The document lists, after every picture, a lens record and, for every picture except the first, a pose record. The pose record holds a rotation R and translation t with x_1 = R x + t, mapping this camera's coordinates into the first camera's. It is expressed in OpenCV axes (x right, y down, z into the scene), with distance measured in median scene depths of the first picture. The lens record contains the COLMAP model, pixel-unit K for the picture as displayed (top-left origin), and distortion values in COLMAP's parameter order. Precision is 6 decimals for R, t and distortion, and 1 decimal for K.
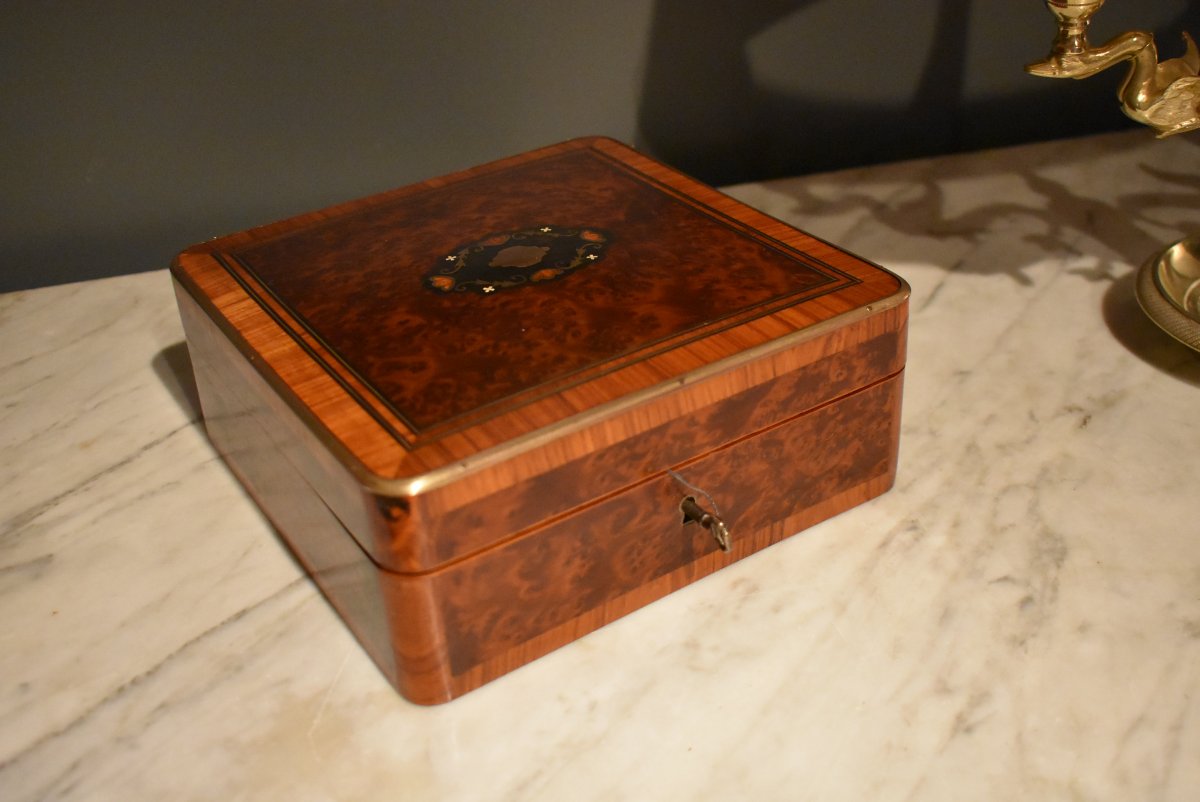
lens RADIAL K [[1314.6, 0, 600.0], [0, 1314.6, 401.0], [0, 0, 1]] dist [-0.077653, 0.020554]
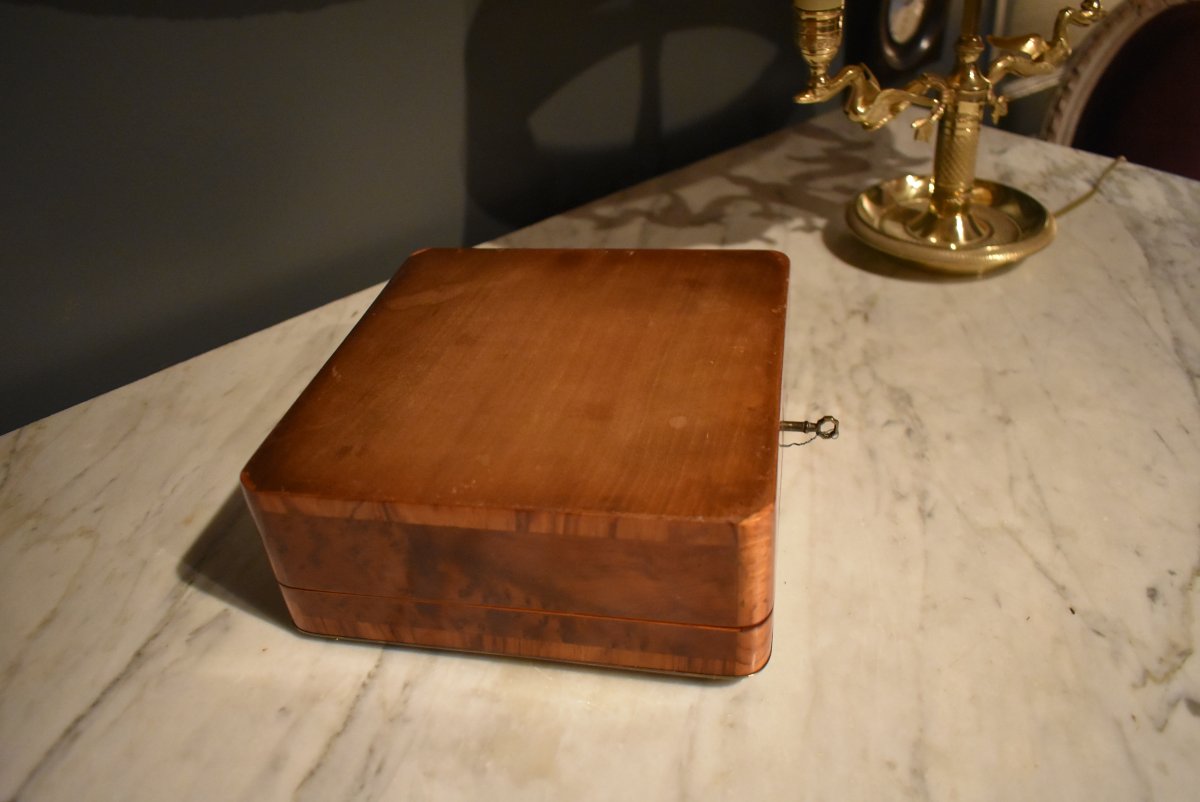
lens RADIAL K [[942.1, 0, 600.0], [0, 942.1, 401.0], [0, 0, 1]] dist [-0.100427, -0.001250]
pose [[0.910522, -0.252137, 0.327683, -0.304459], [0.244543, 0.967463, 0.064914, -0.037752], [-0.333389, 0.021027, 0.942555, 0.051663]]
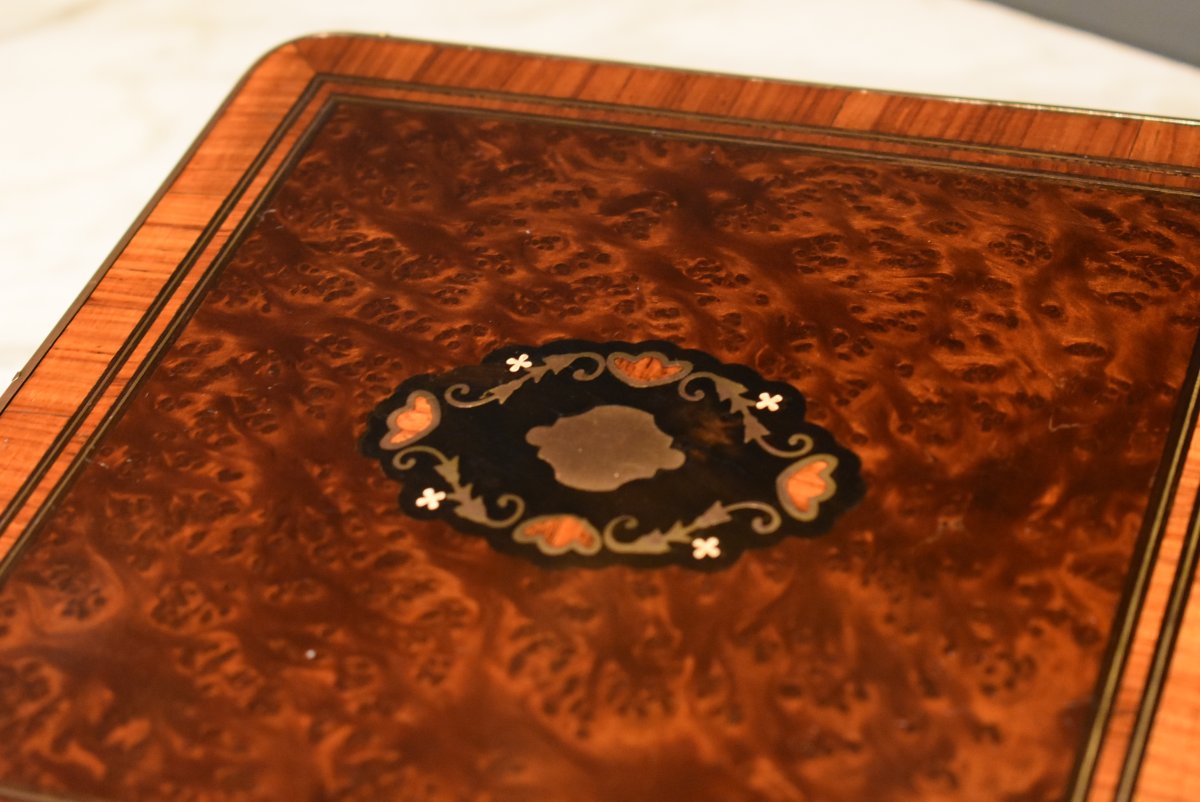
lens RADIAL K [[2773.6, 0, 600.0], [0, 2773.6, 401.0], [0, 0, 1]] dist [0.072724, -0.014404]
pose [[0.603167, 0.514562, -0.609439, 0.537426], [-0.338220, 0.856983, 0.388828, -0.538898], [0.722355, -0.028403, 0.690939, 0.474171]]
